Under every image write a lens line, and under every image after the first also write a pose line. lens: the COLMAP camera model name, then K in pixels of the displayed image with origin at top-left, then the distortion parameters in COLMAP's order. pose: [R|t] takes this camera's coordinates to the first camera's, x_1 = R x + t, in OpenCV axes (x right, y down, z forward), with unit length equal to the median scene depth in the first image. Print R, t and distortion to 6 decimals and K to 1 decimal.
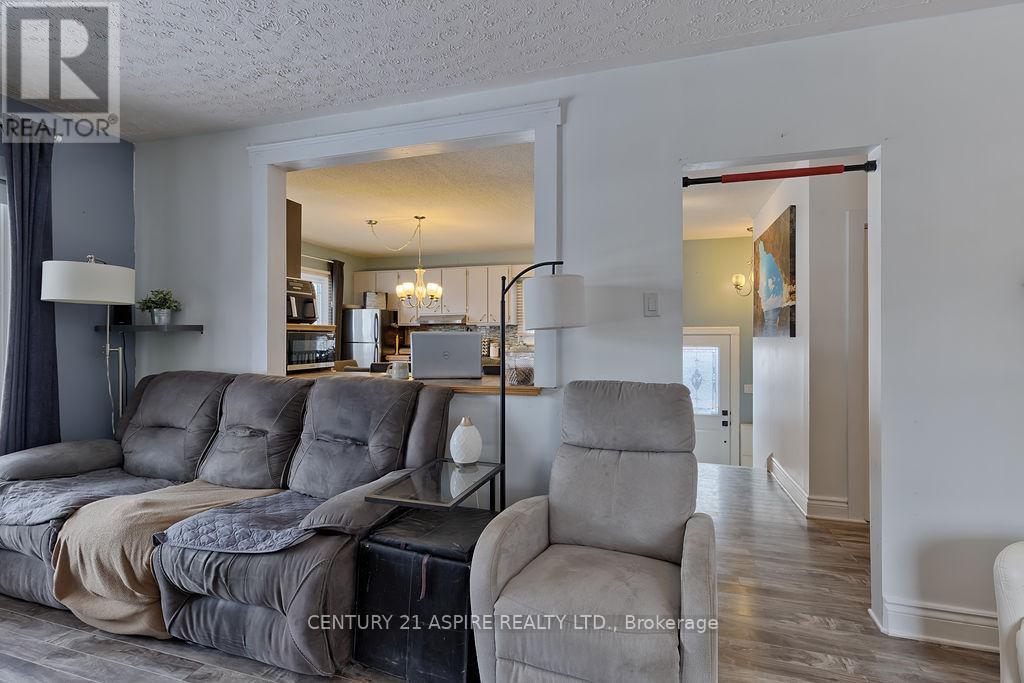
lens RADIAL K [[455.5, 0, 522.9], [0, 455.5, 336.2], [0, 0, 1]] dist [0.004789, 0.000493]
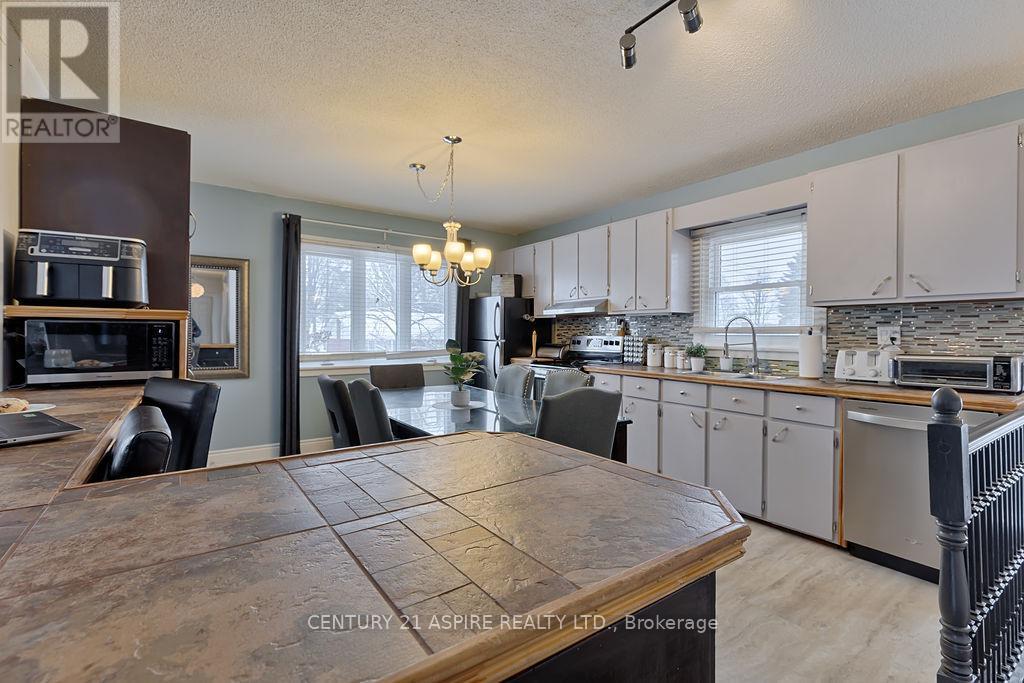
lens RADIAL K [[455.5, 0, 522.9], [0, 455.5, 336.2], [0, 0, 1]] dist [0.004789, 0.000493]
pose [[0.797745, 0.009897, -0.602913, 0.168373], [-0.007144, 0.999950, 0.006962, 0.001614], [0.602952, -0.001246, 0.797776, 0.411171]]
